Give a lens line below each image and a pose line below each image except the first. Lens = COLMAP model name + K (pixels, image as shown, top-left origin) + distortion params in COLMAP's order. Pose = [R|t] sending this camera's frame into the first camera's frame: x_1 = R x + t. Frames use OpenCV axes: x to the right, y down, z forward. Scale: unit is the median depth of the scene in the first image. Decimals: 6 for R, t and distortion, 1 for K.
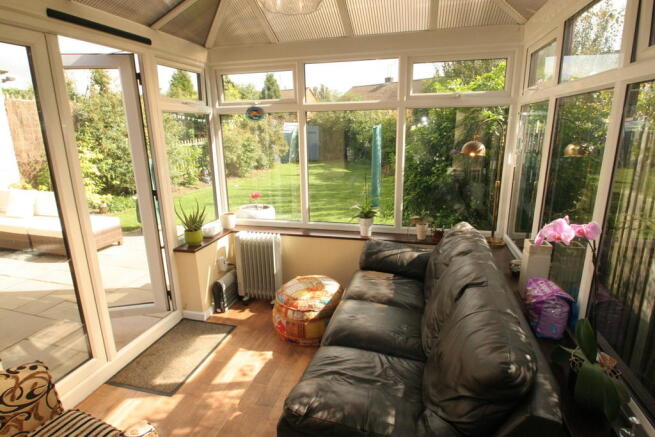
lens RADIAL K [[359.0, 0, 328.4], [0, 359.0, 218.7], [0, 0, 1]] dist [-0.002999, 0.000276]
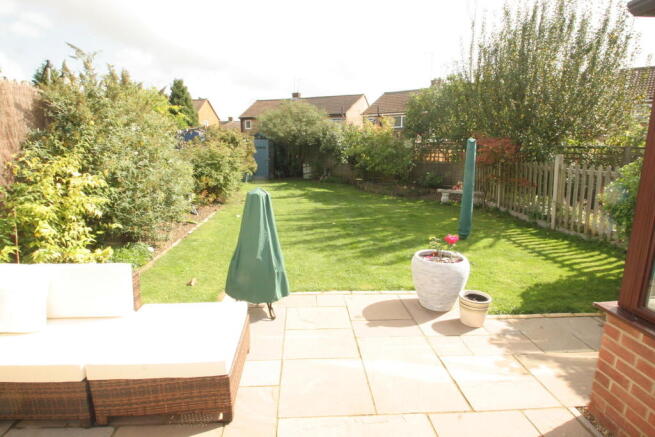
lens RADIAL K [[359.0, 0, 326.3], [0, 359.0, 217.1], [0, 0, 1]] dist [-0.002999, 0.000276]
pose [[0.944855, -0.051330, 0.323440, -0.451224], [0.066741, 0.997094, -0.036732, -0.069949], [-0.320615, 0.056293, 0.945535, 0.329835]]
